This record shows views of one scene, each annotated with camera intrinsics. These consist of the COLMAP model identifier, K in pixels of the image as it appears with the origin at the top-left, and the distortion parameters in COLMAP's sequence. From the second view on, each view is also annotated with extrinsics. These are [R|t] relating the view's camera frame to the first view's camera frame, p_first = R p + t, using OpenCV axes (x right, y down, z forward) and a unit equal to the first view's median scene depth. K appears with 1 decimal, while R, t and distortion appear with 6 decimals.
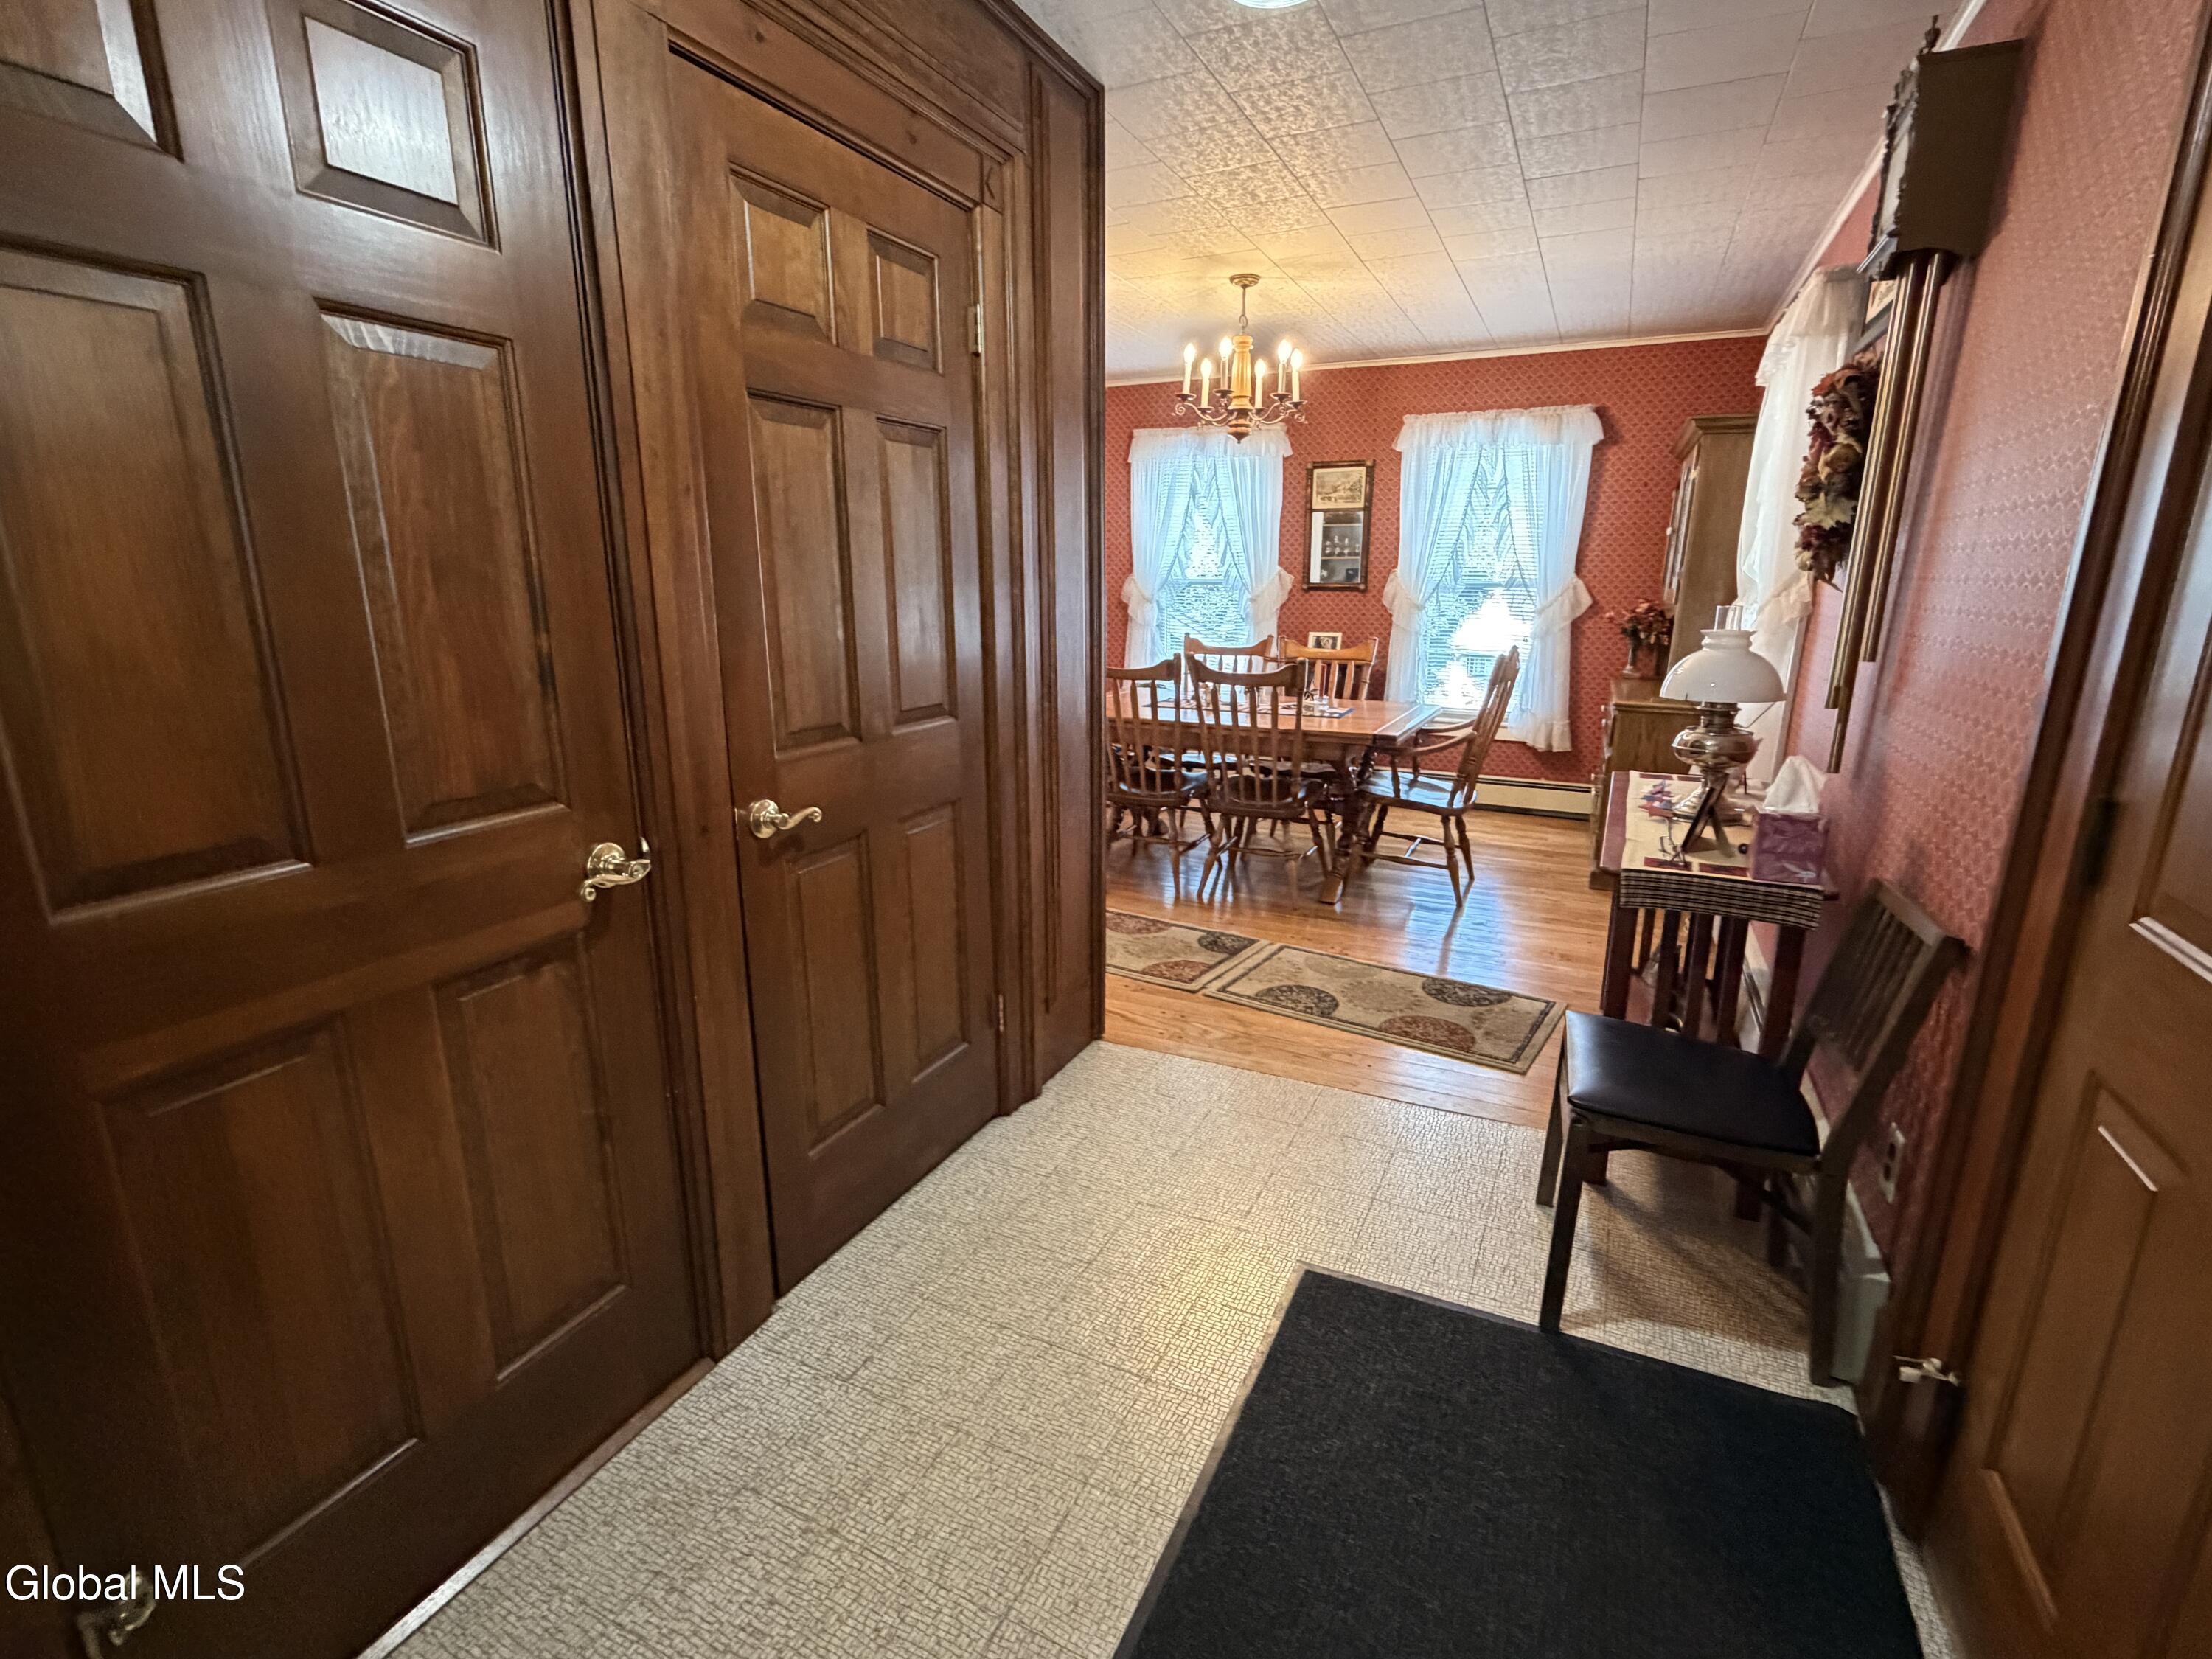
lens RADIAL K [[1079.9, 0, 1095.4], [0, 1079.9, 852.1], [0, 0, 1]] dist [0.000128, 0.001654]
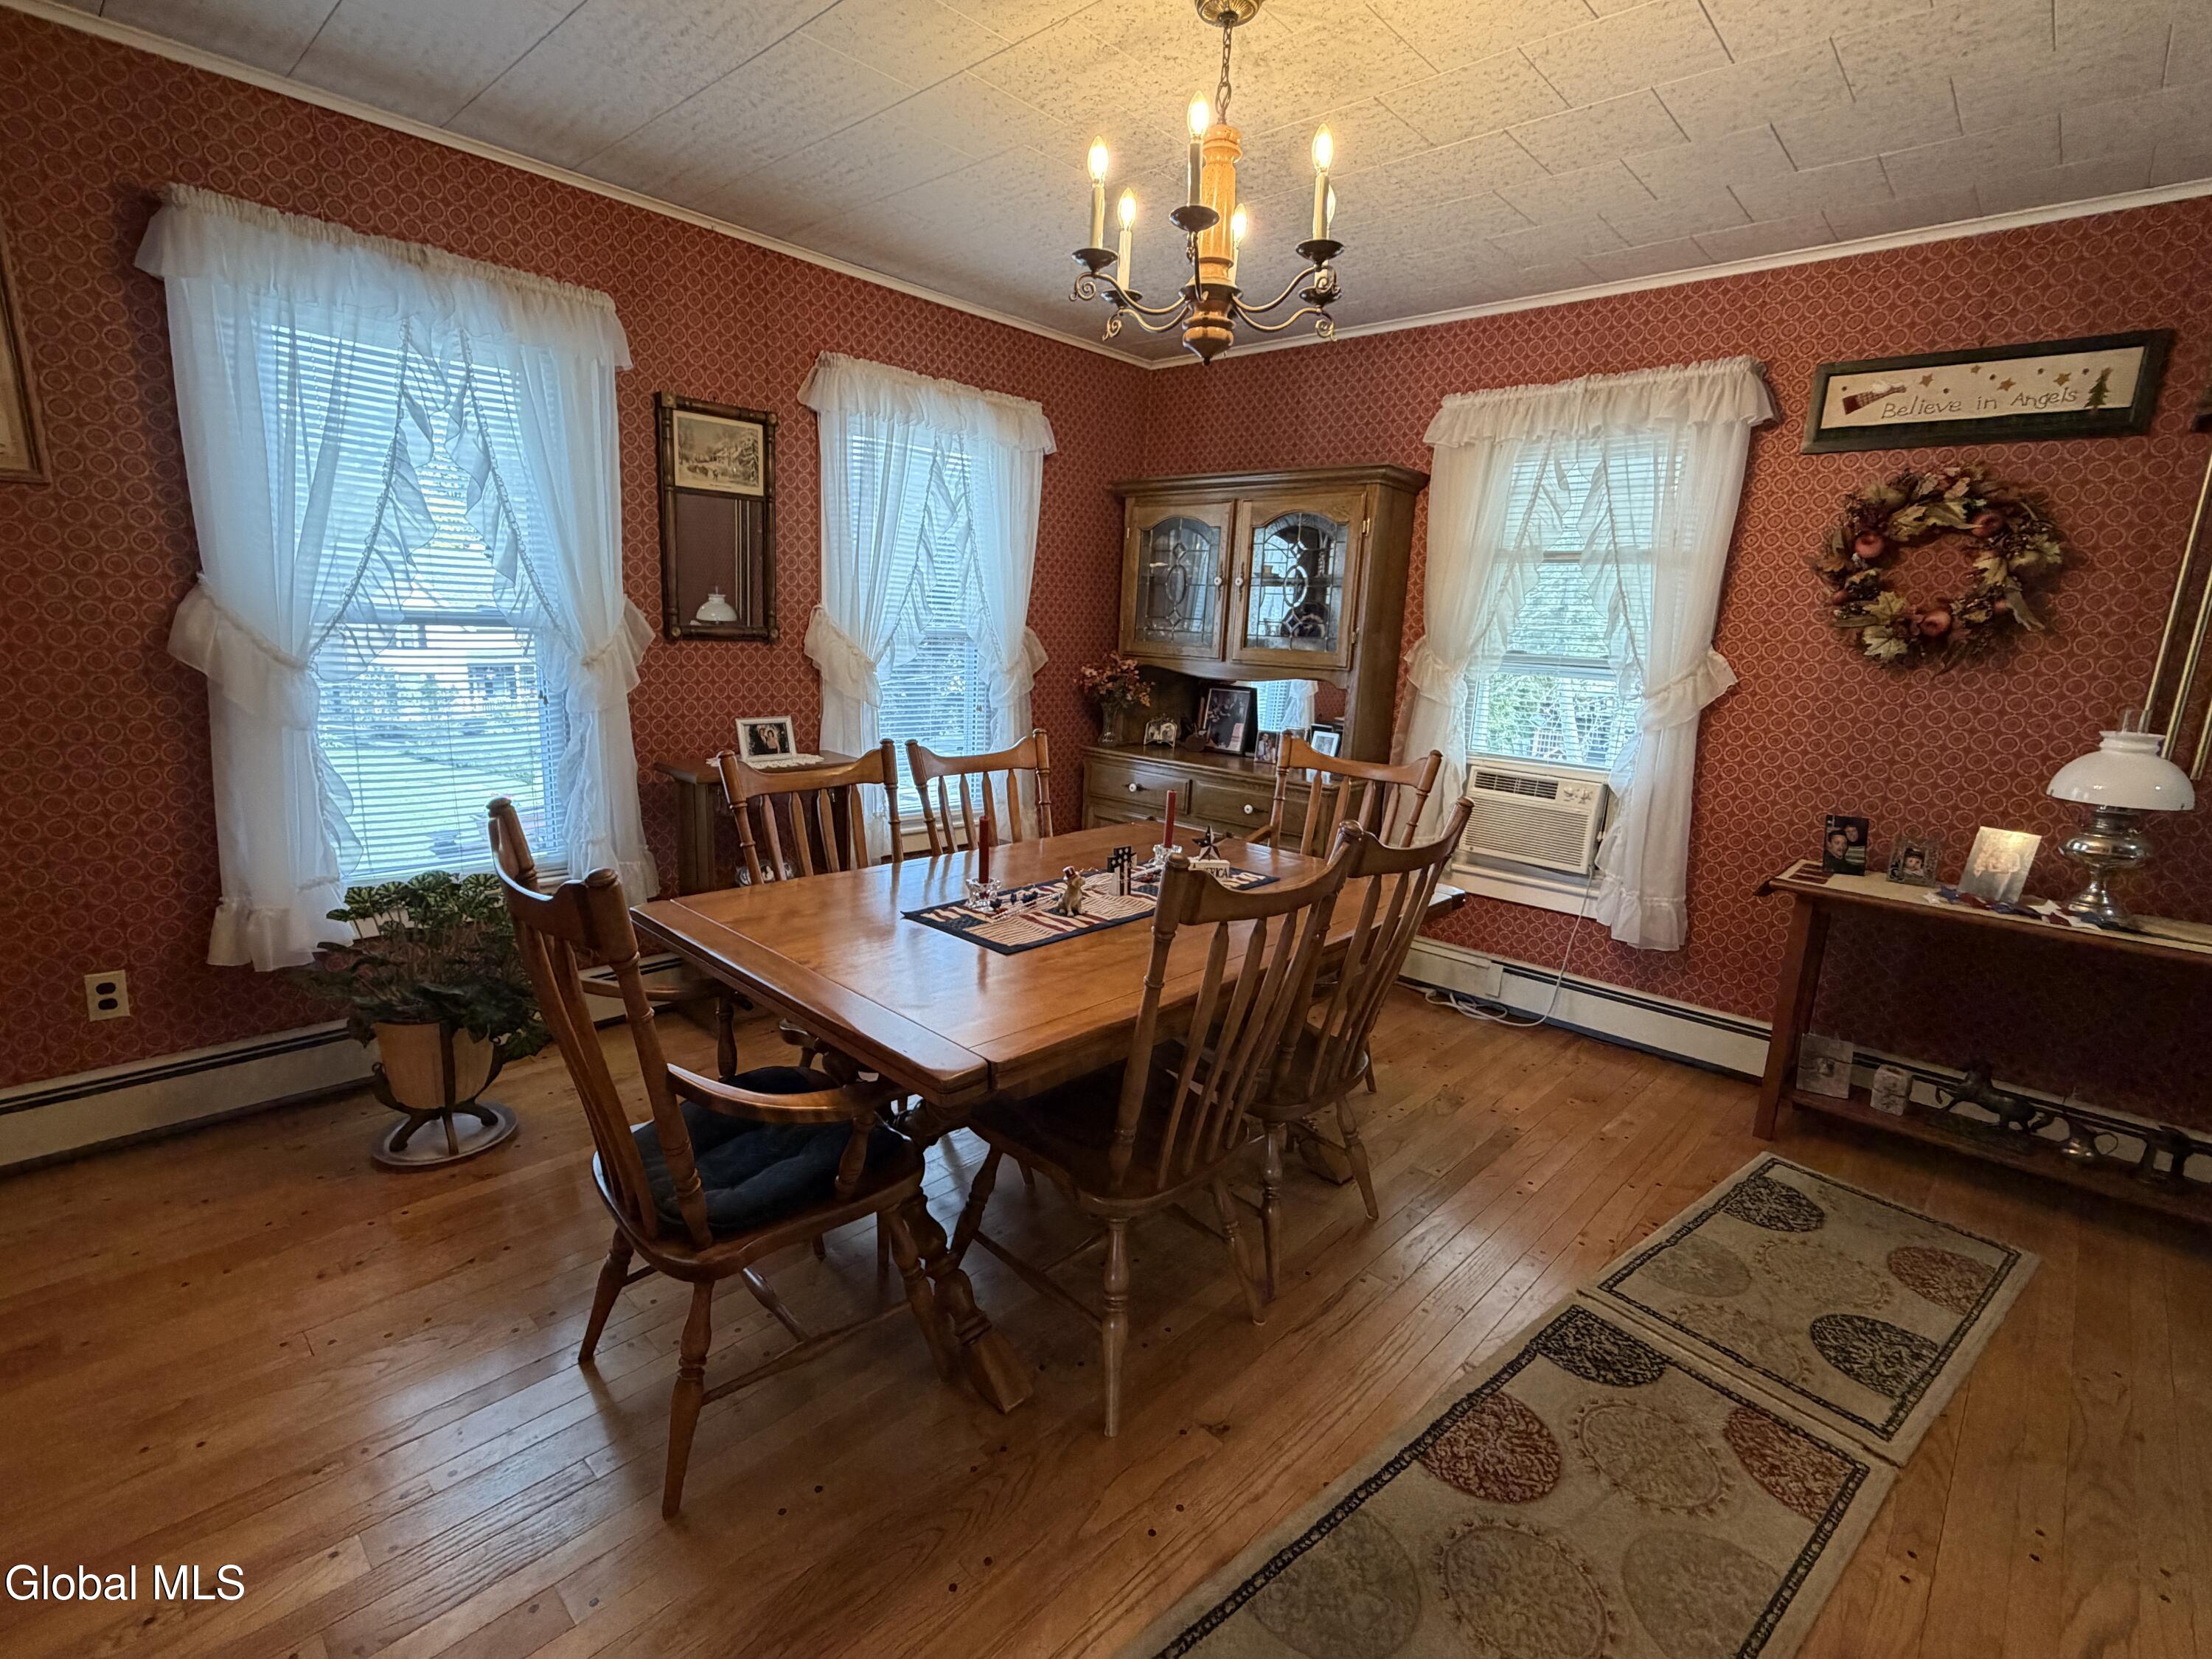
lens RADIAL K [[1030.1, 0, 1106.0], [0, 1030.1, 829.5], [0, 0, 1]] dist [0.003263, 0.000024]
pose [[0.276110, -0.178328, 0.944438, -0.264602], [0.195121, 0.972574, 0.126597, -0.191145], [-0.941112, 0.149325, 0.303333, 0.727975]]
